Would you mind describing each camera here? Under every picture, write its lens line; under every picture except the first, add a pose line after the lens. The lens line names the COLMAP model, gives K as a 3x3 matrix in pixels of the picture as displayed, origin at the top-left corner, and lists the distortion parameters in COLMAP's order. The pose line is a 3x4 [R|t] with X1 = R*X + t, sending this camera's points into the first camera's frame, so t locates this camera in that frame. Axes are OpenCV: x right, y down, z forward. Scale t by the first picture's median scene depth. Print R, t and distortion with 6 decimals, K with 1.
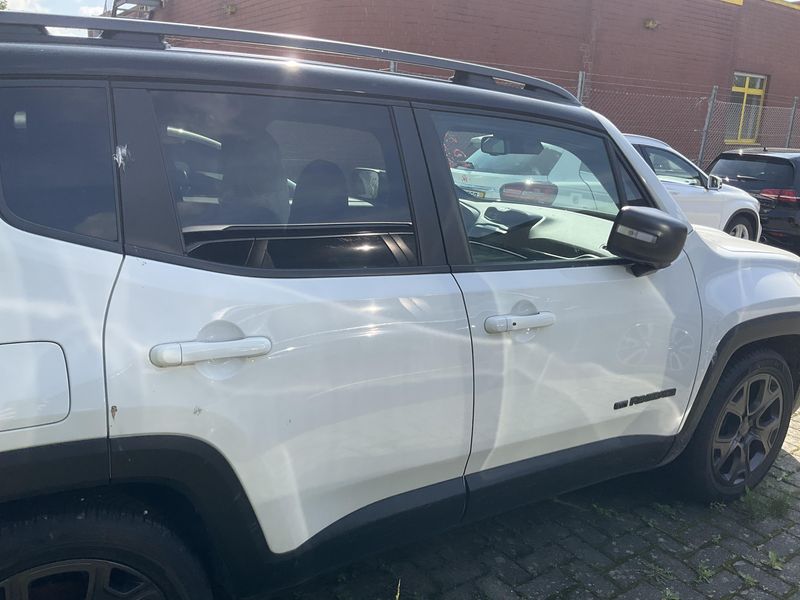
lens RADIAL K [[695.3, 0, 368.8], [0, 695.3, 283.8], [0, 0, 1]] dist [0.088952, -0.186167]
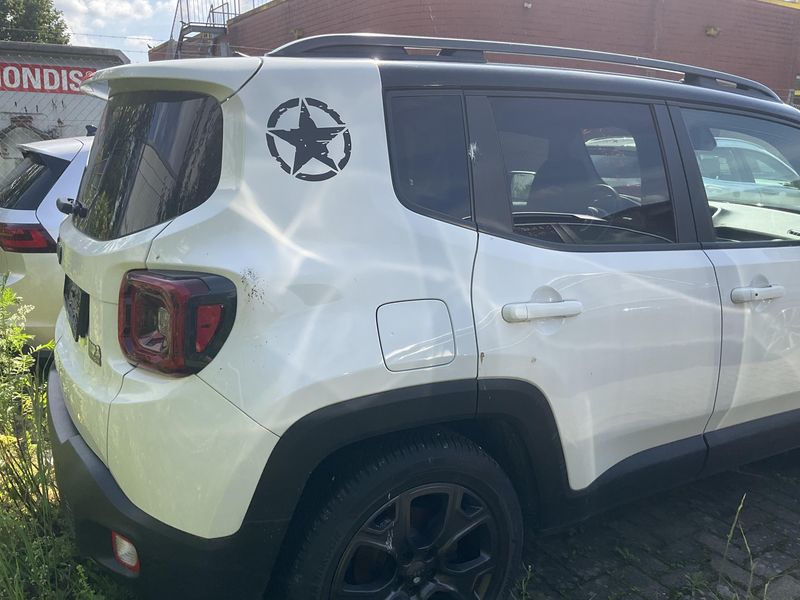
lens RADIAL K [[678.6, 0, 400.1], [0, 678.6, 283.6], [0, 0, 1]] dist [0.102287, -0.165767]
pose [[0.998358, -0.018835, -0.054099, -0.314443], [0.017890, 0.999680, -0.017893, 0.051408], [0.054419, 0.016896, 0.998375, -0.143160]]
